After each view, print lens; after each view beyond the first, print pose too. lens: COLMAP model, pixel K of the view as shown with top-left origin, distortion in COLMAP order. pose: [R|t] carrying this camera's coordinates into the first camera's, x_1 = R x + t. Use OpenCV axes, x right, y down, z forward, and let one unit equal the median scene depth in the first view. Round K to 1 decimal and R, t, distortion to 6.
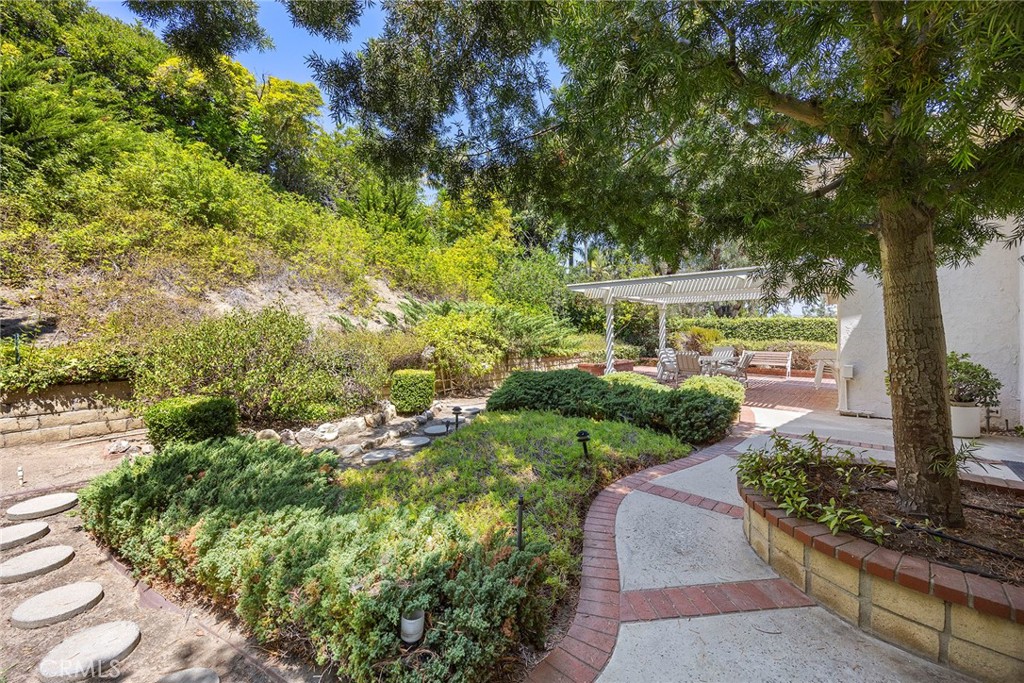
lens RADIAL K [[392.8, 0, 508.8], [0, 392.8, 338.0], [0, 0, 1]] dist [-0.005887, 0.000491]
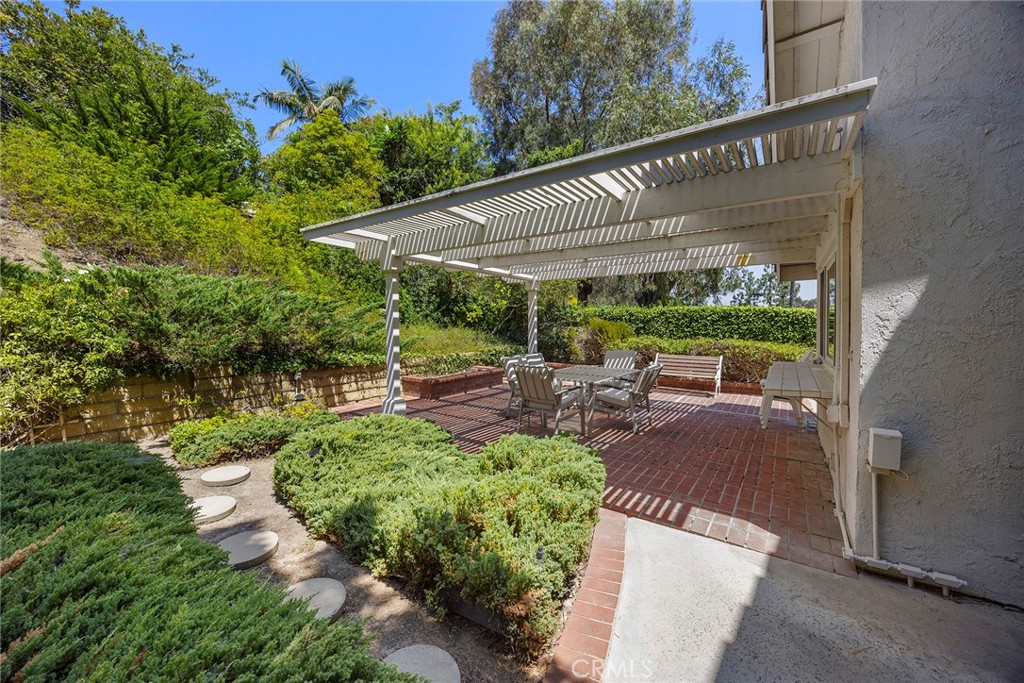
lens RADIAL K [[392.8, 0, 511.2], [0, 392.8, 337.1], [0, 0, 1]] dist [-0.005887, 0.000491]
pose [[0.990743, -0.000534, 0.135750, 0.263958], [-0.001581, 0.999879, 0.015469, -0.007313], [-0.135742, -0.015540, 0.990622, 0.371972]]
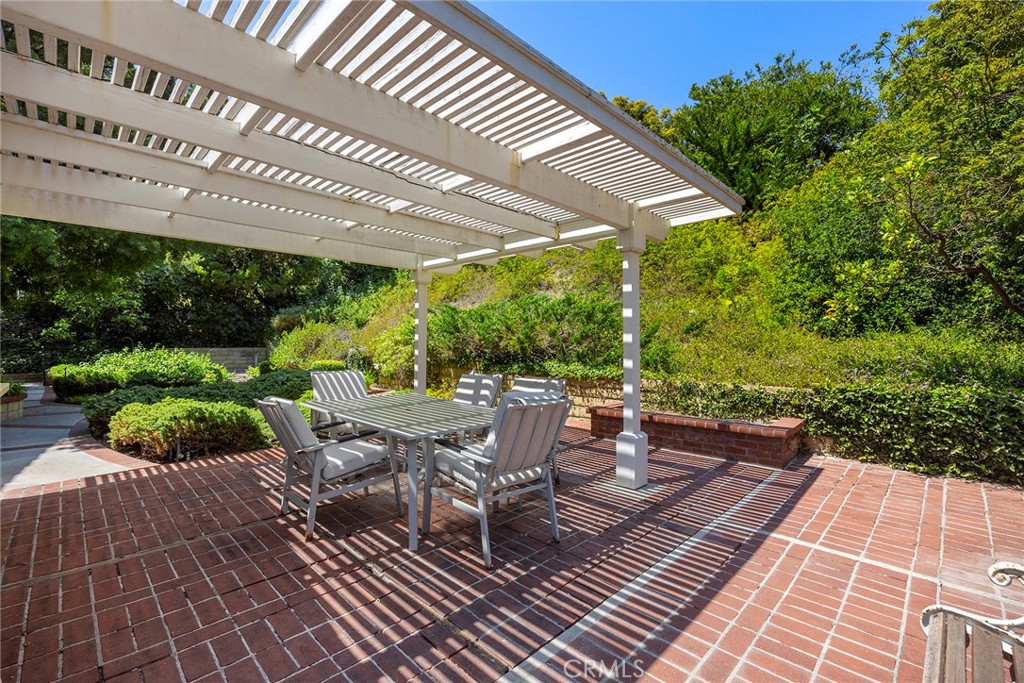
lens RADIAL K [[445.7, 0, 512.4], [0, 445.7, 342.0], [0, 0, 1]] dist [-0.000055, 0.000047]
pose [[-0.026889, 0.003961, -0.999631, 0.703099], [-0.013708, 0.999897, 0.004330, -0.005385], [0.999544, 0.013820, -0.026832, 0.891516]]
